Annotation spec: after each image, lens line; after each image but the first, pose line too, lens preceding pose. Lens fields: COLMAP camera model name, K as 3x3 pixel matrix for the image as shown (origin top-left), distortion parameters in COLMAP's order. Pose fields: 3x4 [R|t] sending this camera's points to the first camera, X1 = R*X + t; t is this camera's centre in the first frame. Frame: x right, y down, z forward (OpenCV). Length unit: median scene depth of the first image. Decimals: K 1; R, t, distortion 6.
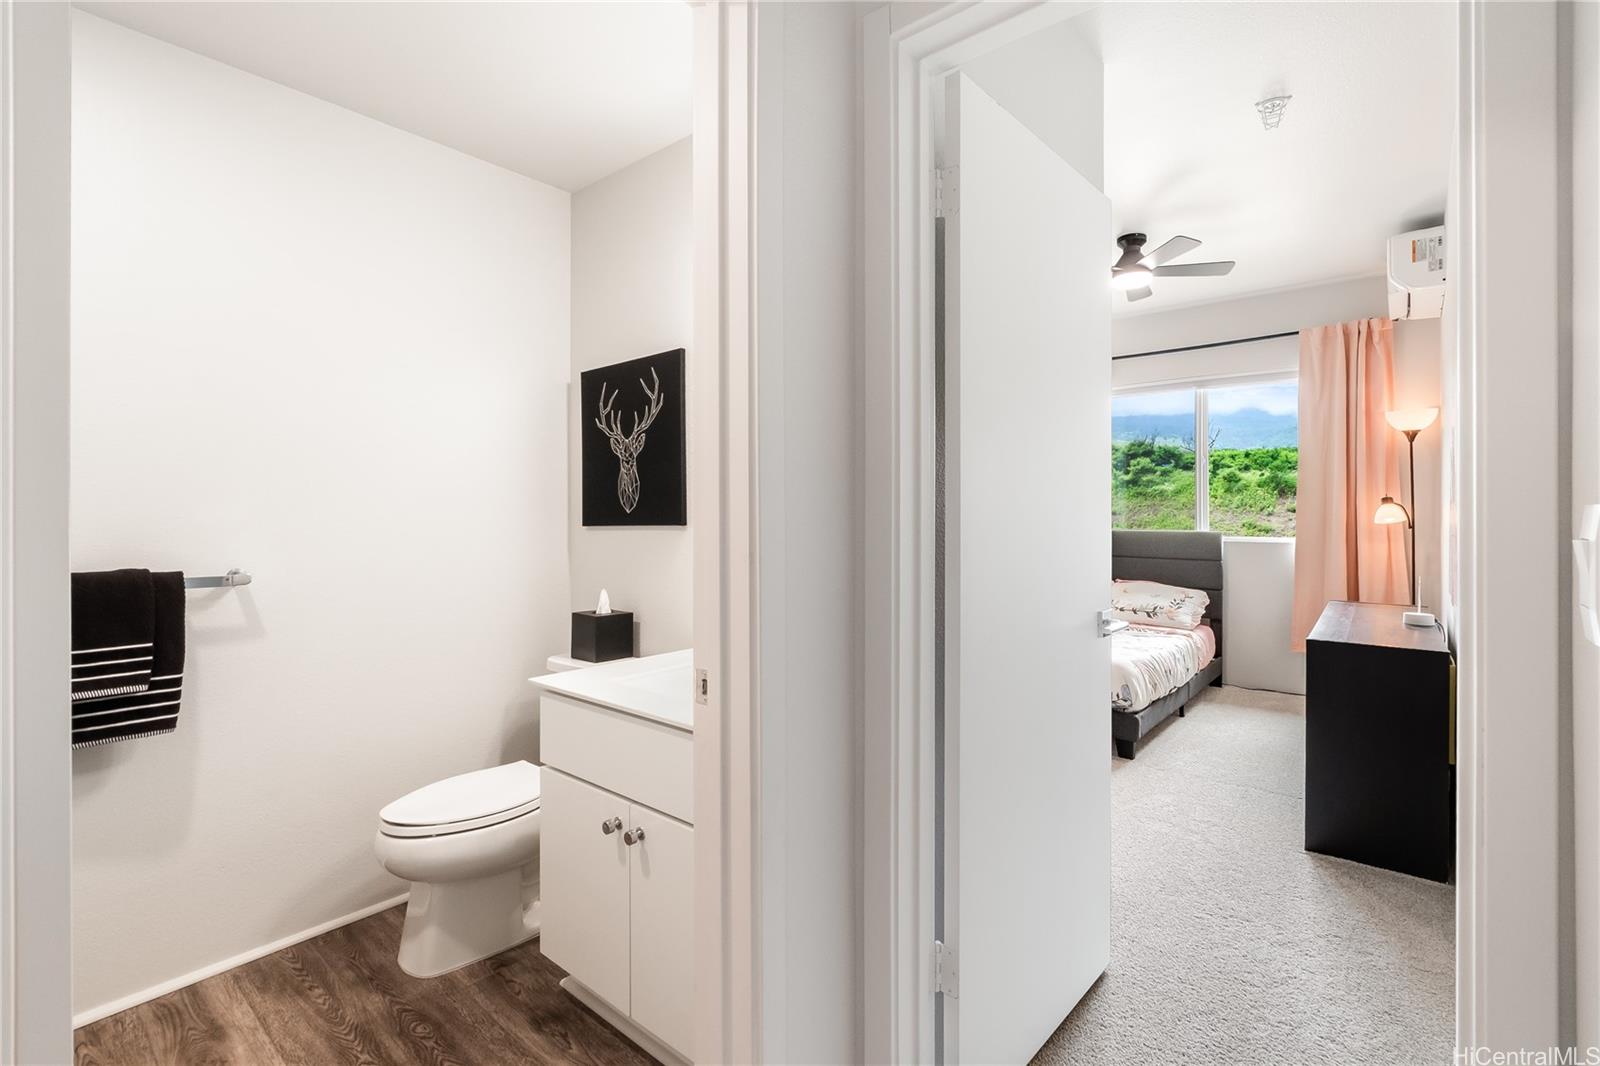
lens RADIAL K [[722.7, 0, 798.6], [0, 722.7, 508.2], [0, 0, 1]] dist [0.000188, 0.000052]
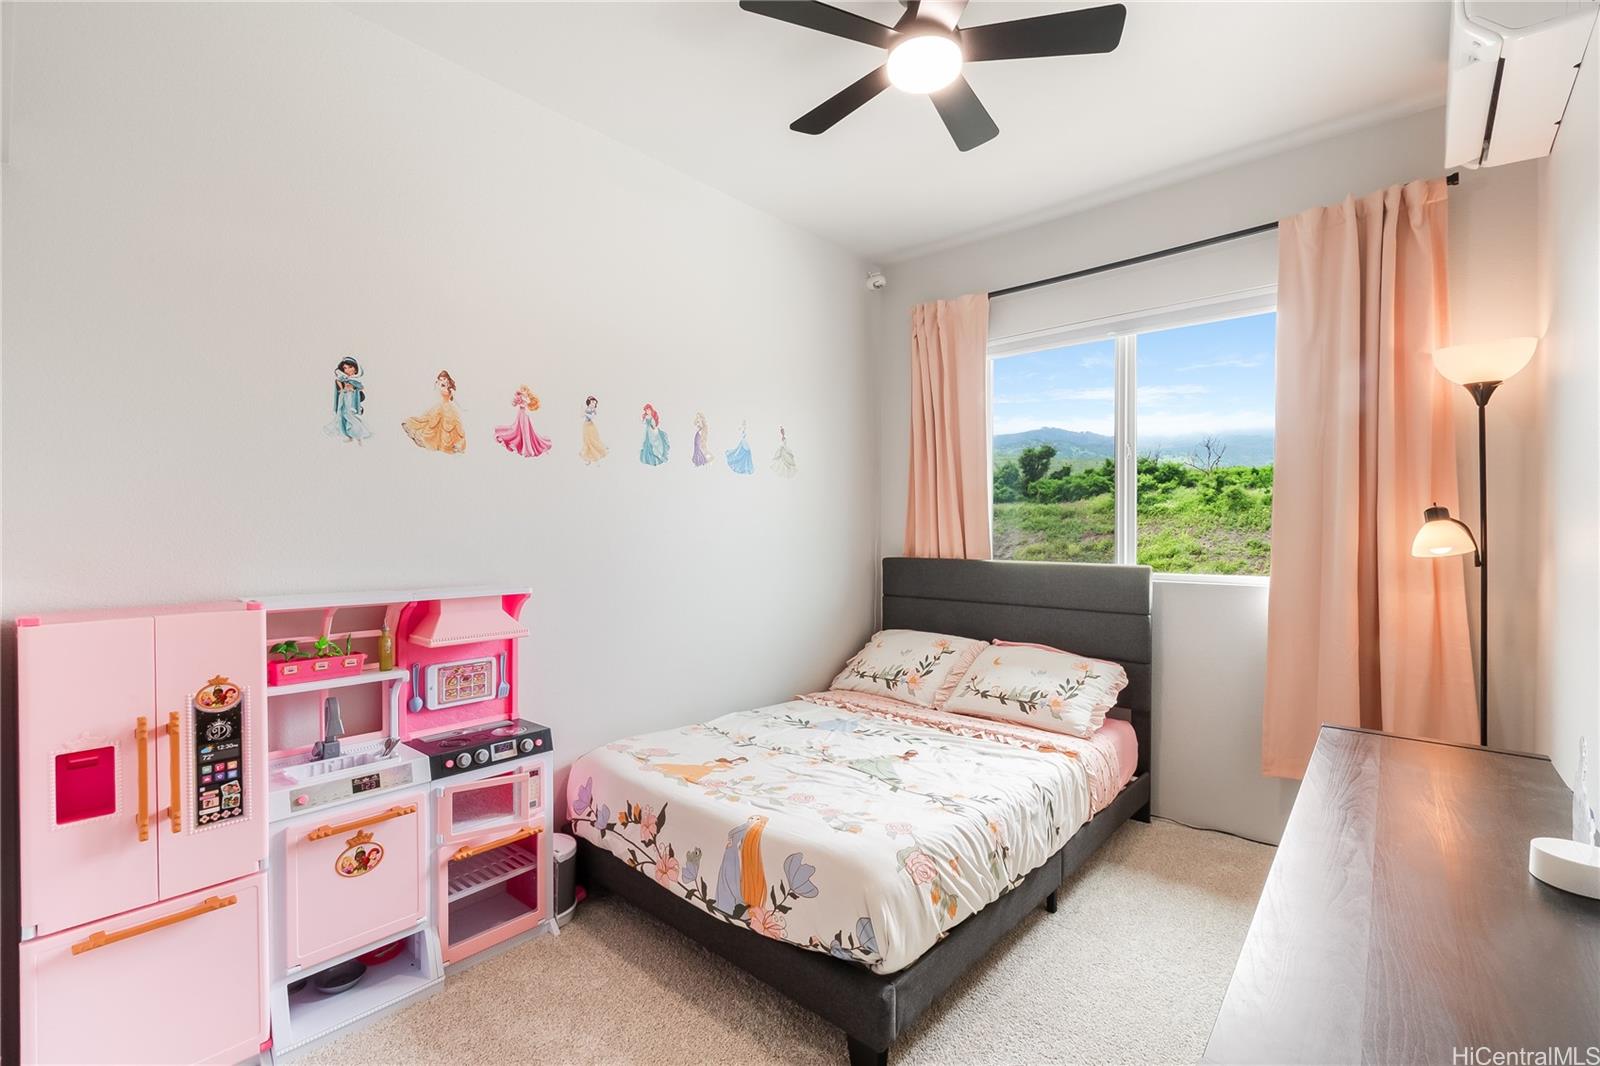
lens RADIAL K [[726.5, 0, 800.0], [0, 726.5, 533.0], [0, 0, 1]] dist [0.016824, 0.000008]
pose [[0.999995, -0.000662, -0.002928, 0.308040], [0.000684, 0.999971, 0.007574, -0.001139], [0.002923, -0.007576, 0.999967, 0.404927]]
